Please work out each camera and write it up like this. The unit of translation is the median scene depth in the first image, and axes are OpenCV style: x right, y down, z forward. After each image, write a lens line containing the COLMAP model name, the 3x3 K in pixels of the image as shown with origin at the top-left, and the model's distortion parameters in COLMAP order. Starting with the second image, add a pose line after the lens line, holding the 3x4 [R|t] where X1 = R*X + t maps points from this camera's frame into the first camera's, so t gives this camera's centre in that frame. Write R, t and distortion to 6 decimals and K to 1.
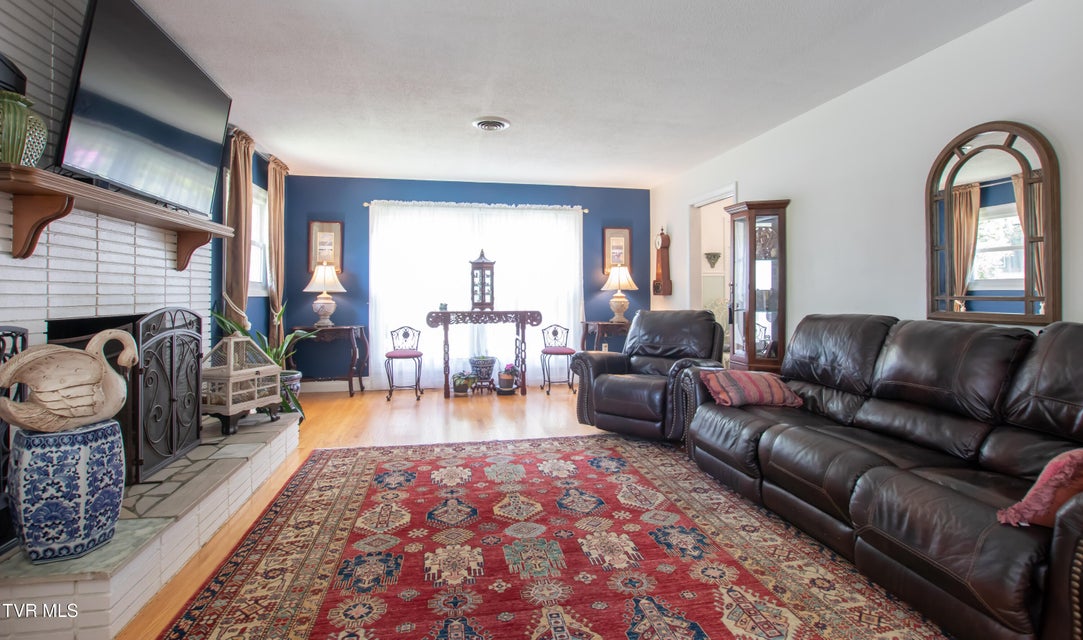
lens RADIAL K [[509.0, 0, 534.4], [0, 509.0, 294.3], [0, 0, 1]] dist [-0.019176, -0.000253]
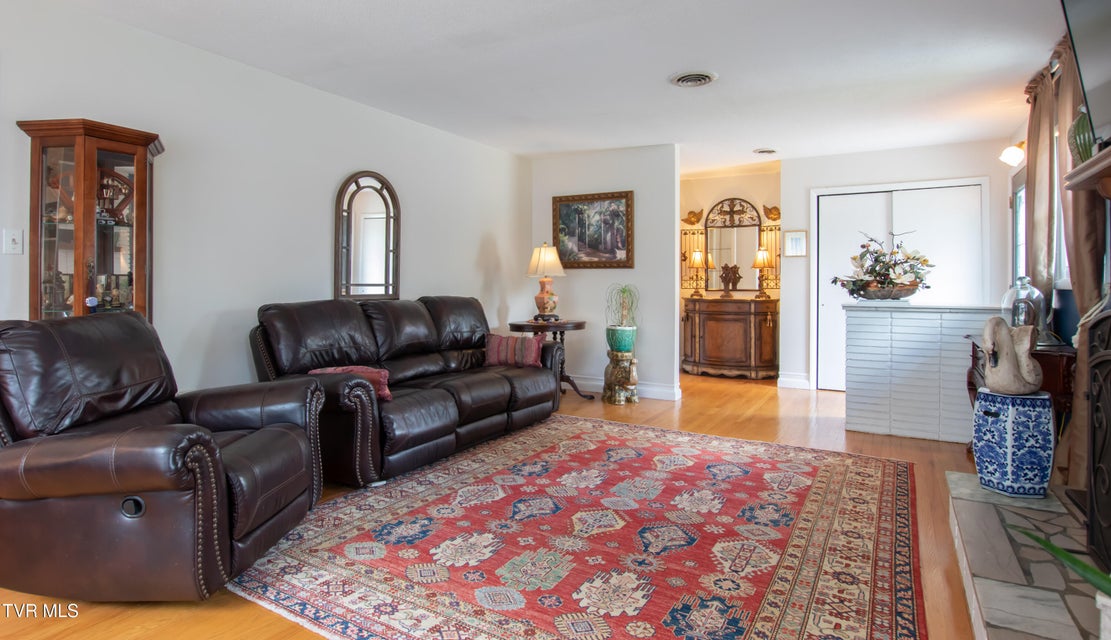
lens RADIAL K [[577.4, 0, 564.3], [0, 577.4, 283.1], [0, 0, 1]] dist [-0.017775, 0.001345]
pose [[-0.768350, -0.003529, 0.640020, -0.679972], [-0.003978, 0.999992, 0.000738, -0.000598], [-0.640017, -0.001979, -0.768358, 1.938218]]
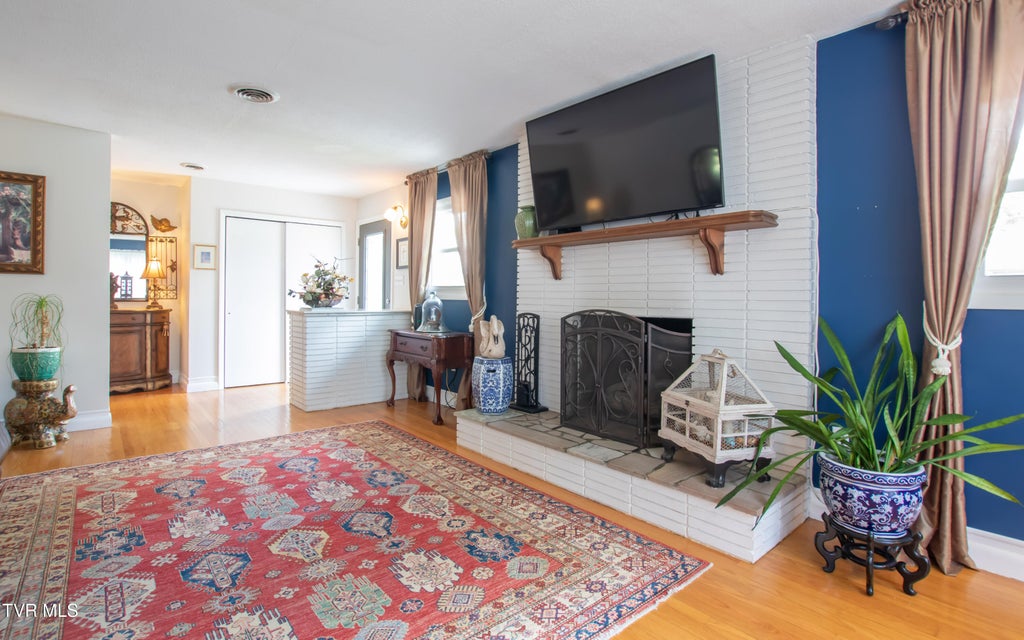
lens RADIAL K [[481.4, 0, 490.0], [0, 481.4, 305.6], [0, 0, 1]] dist [-0.031627, 0.000732]
pose [[-0.871049, -0.001388, -0.491193, 0.088980], [-0.011325, 0.999787, 0.017259, -0.001510], [0.491065, 0.020597, -0.870880, 1.976407]]
